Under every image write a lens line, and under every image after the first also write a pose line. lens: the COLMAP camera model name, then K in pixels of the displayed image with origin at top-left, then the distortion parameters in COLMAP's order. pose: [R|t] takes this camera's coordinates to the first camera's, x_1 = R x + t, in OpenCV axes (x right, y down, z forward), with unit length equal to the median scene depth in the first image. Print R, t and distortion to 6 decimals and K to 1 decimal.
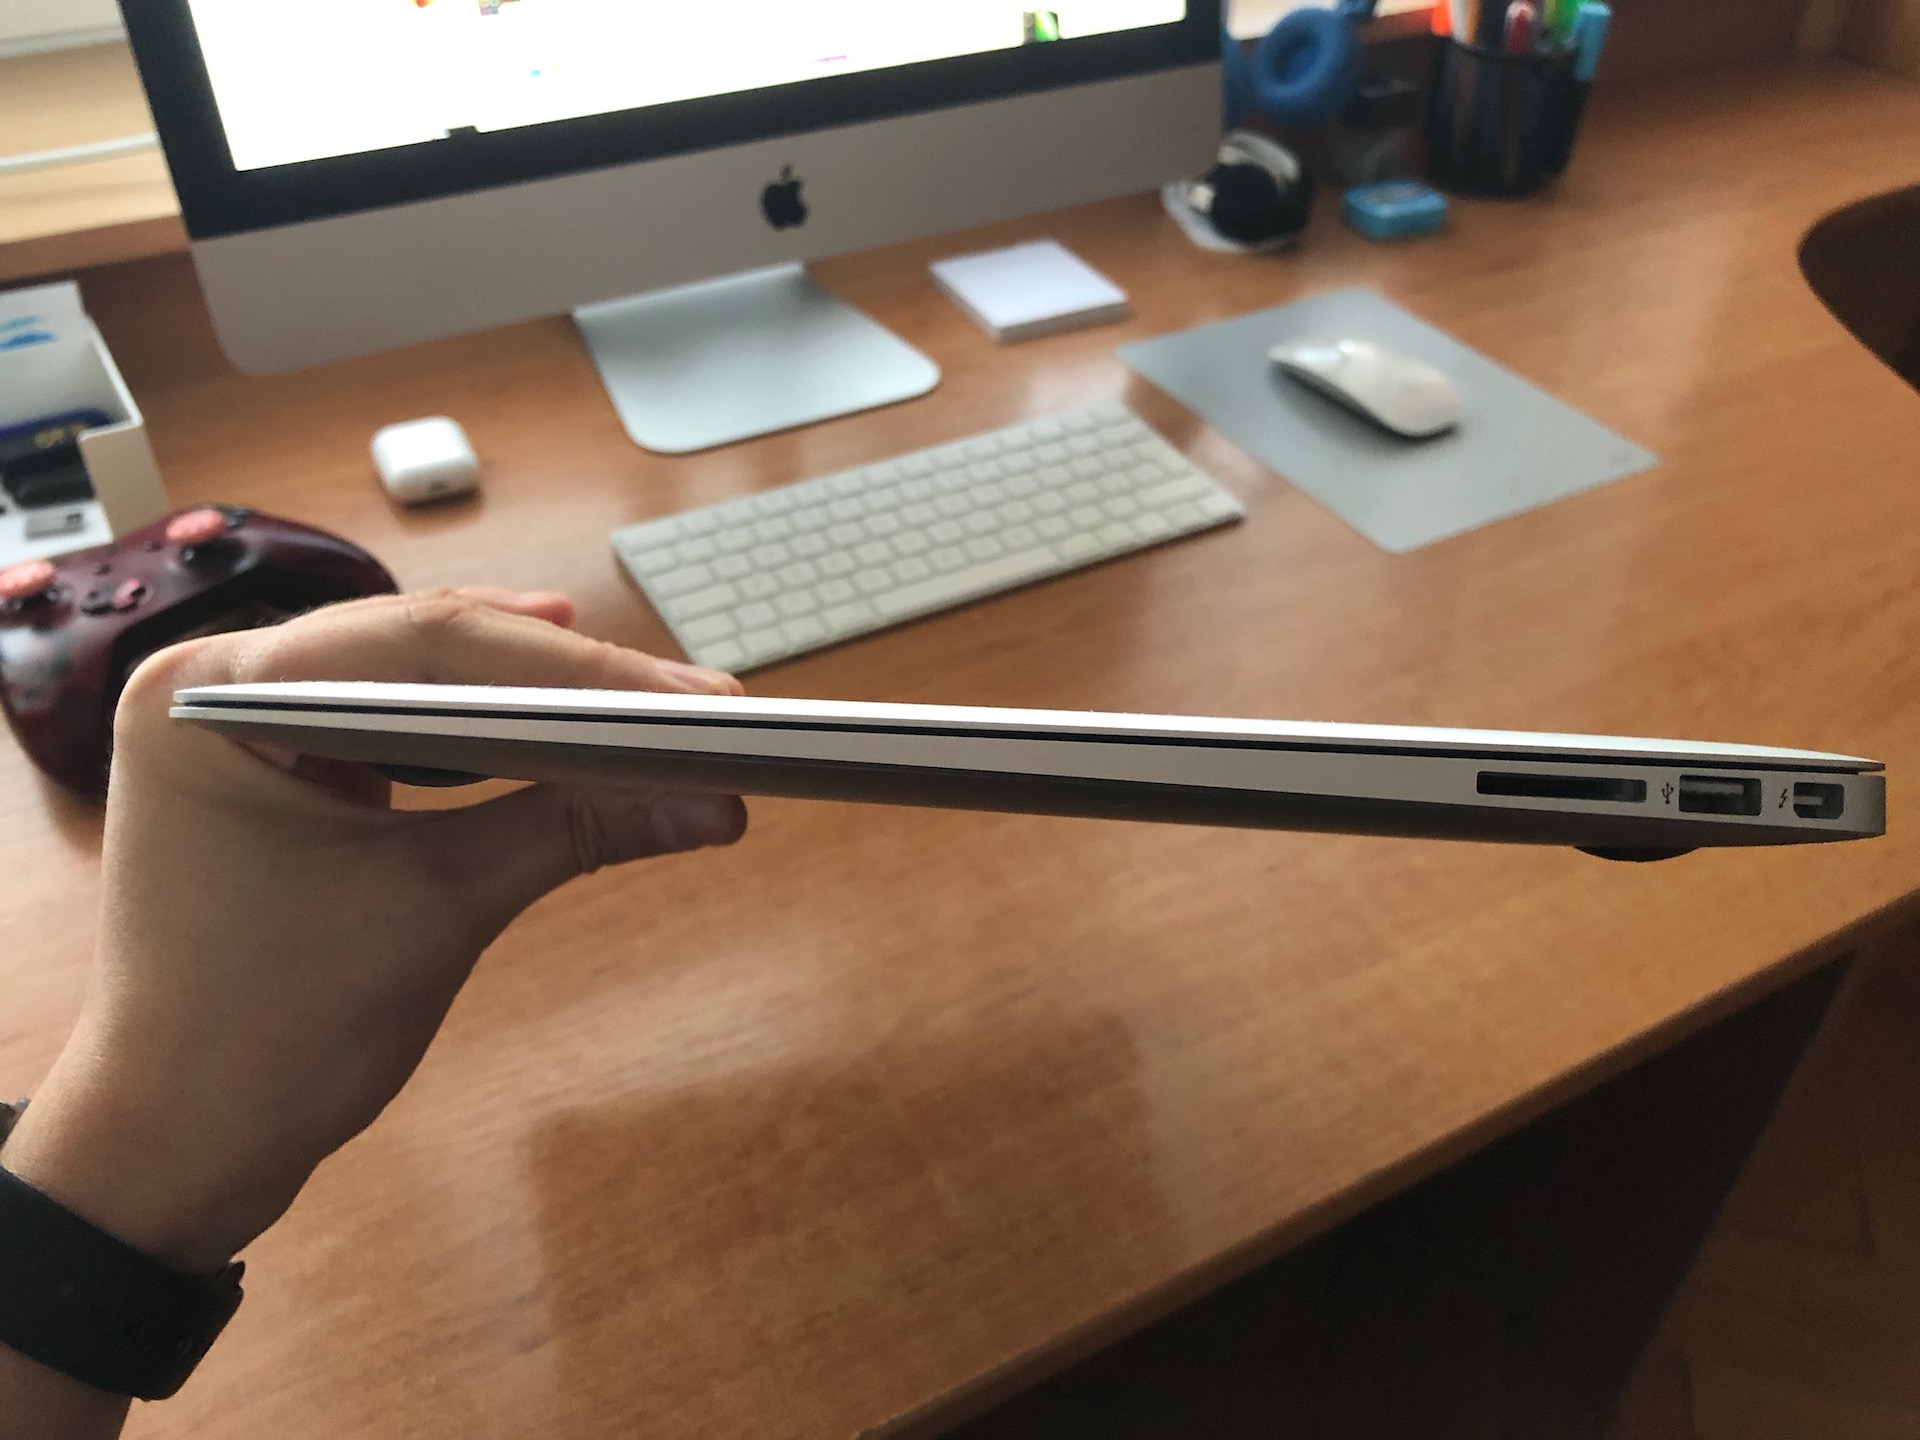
lens RADIAL K [[1617.8, 0, 974.0], [0, 1617.8, 717.6], [0, 0, 1]] dist [0.017765, 0.000966]
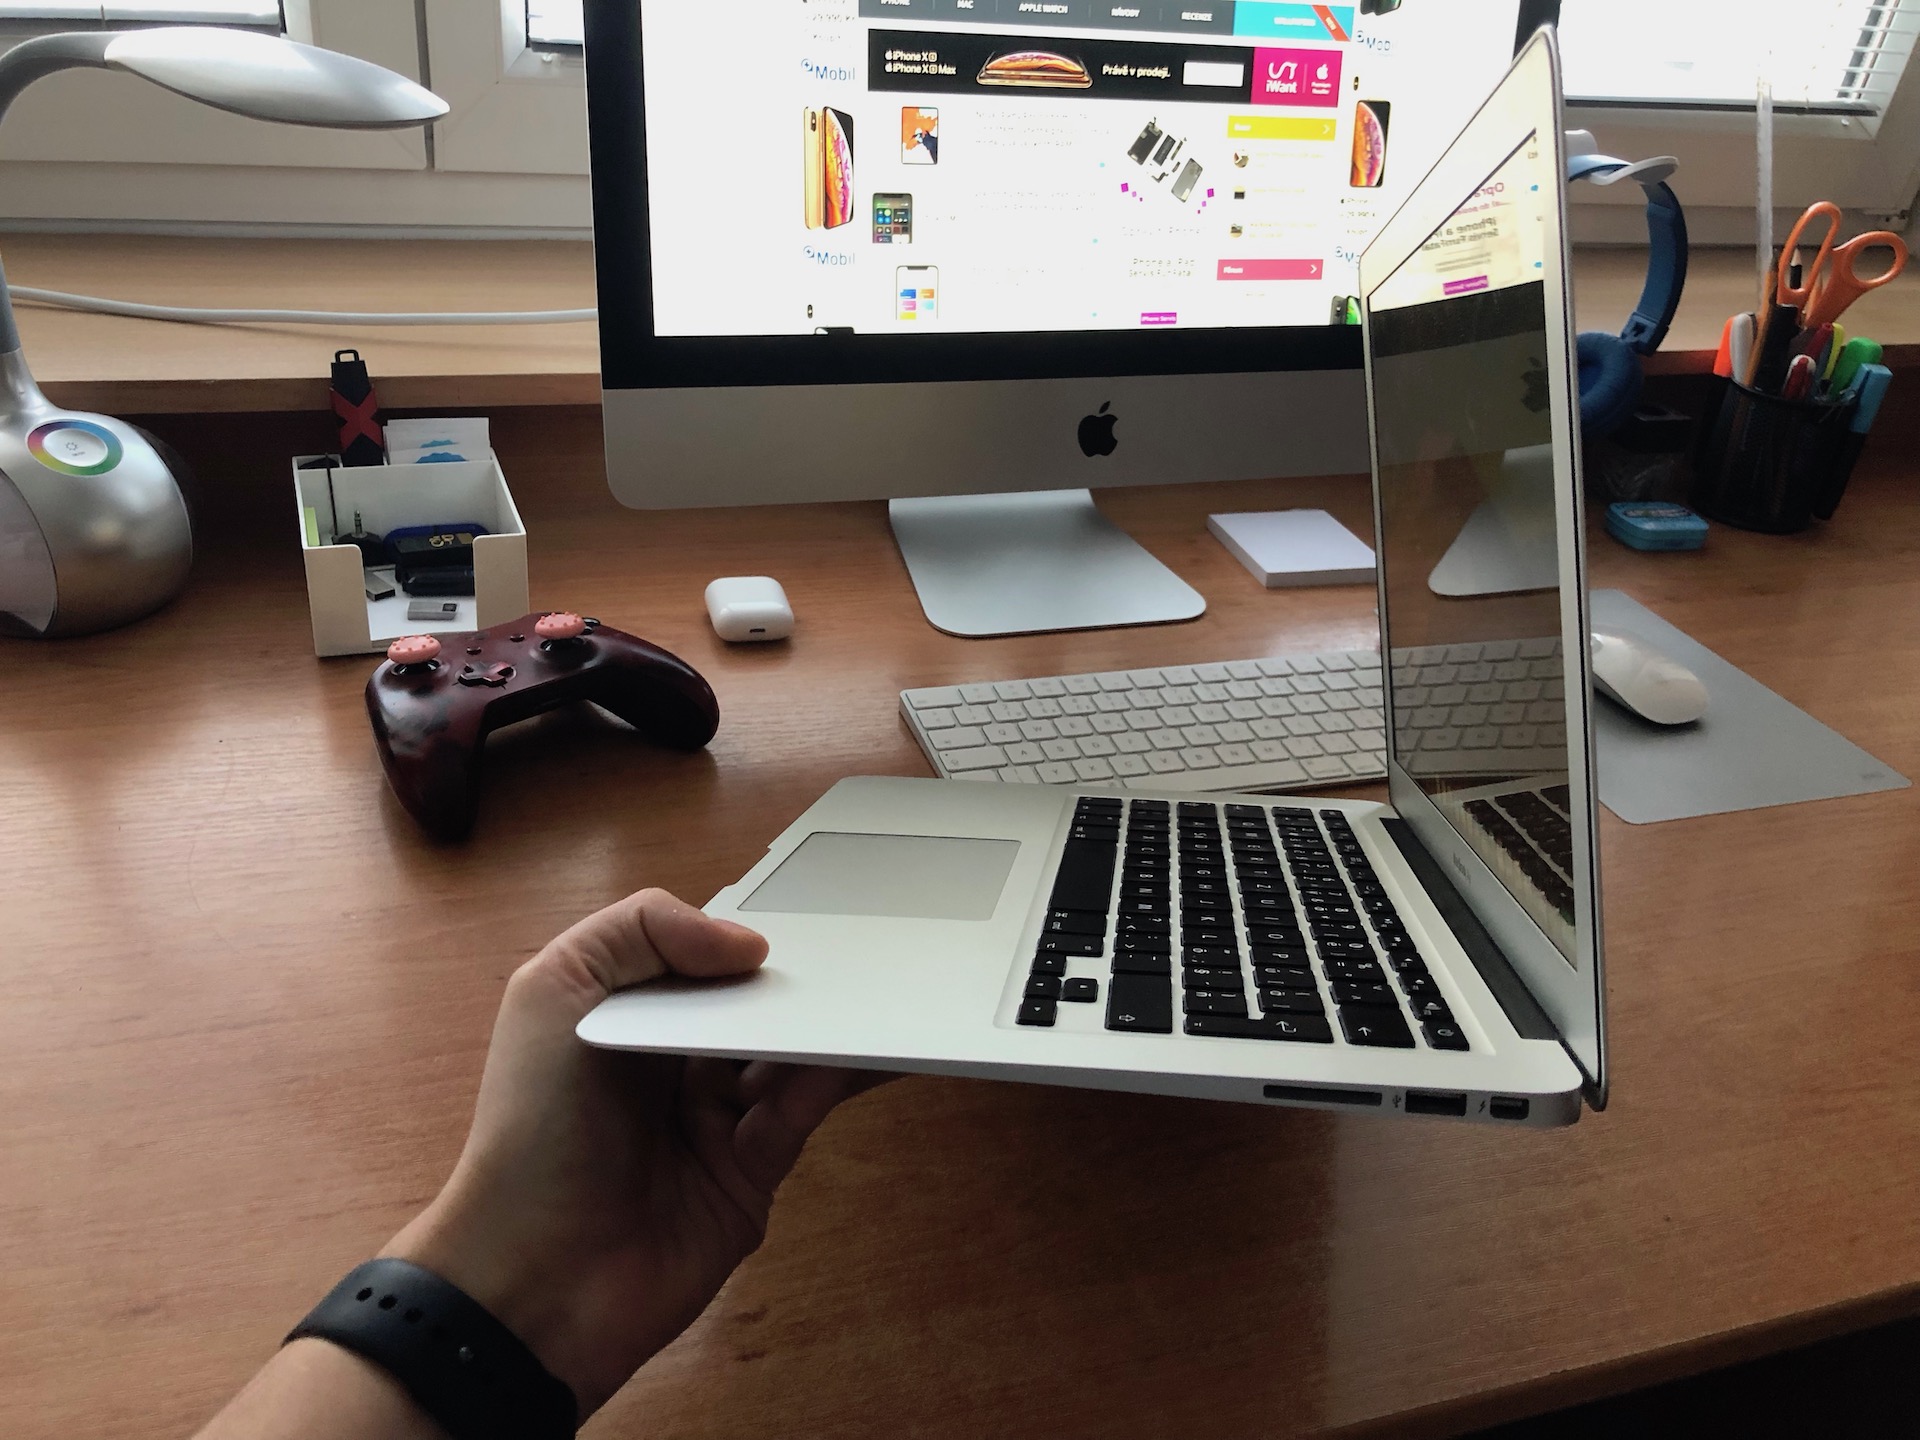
lens RADIAL K [[1617.8, 0, 956.0], [0, 1617.8, 719.0], [0, 0, 1]] dist [0.017765, 0.000966]
pose [[0.979111, 0.153545, -0.133287, -0.034378], [-0.174080, 0.971758, -0.159317, 0.071509], [0.105061, 0.179191, 0.978188, -0.069776]]
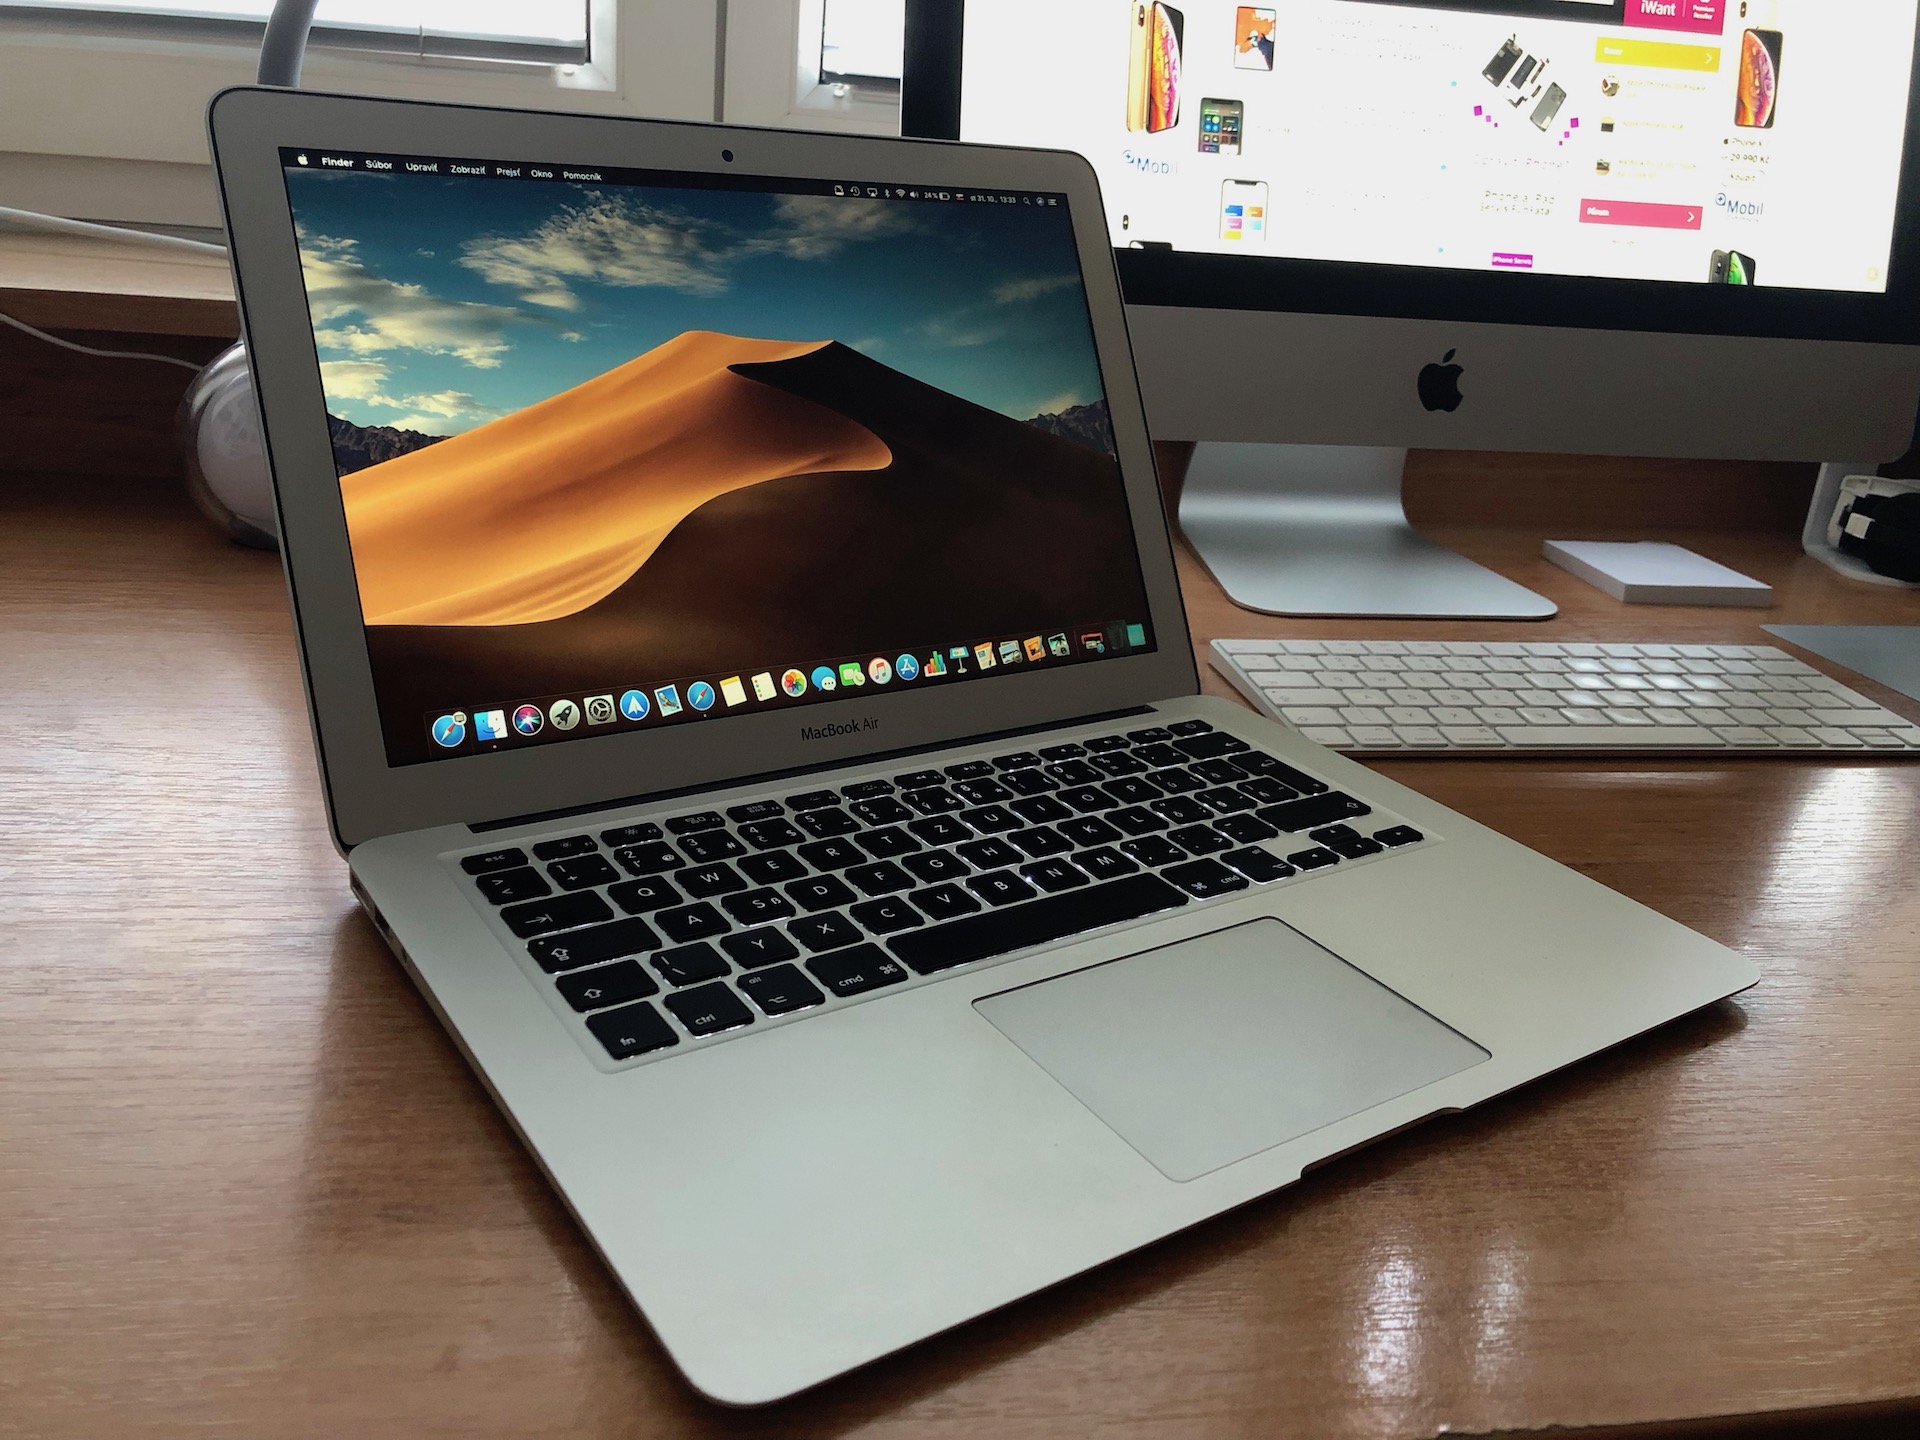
lens RADIAL K [[1617.8, 0, 951.4], [0, 1617.8, 724.1], [0, 0, 1]] dist [0.017765, 0.000966]
pose [[0.945969, 0.159732, -0.282186, -0.088258], [-0.244839, 0.922430, -0.298625, 0.243072], [0.212597, 0.351580, 0.911698, 0.112138]]
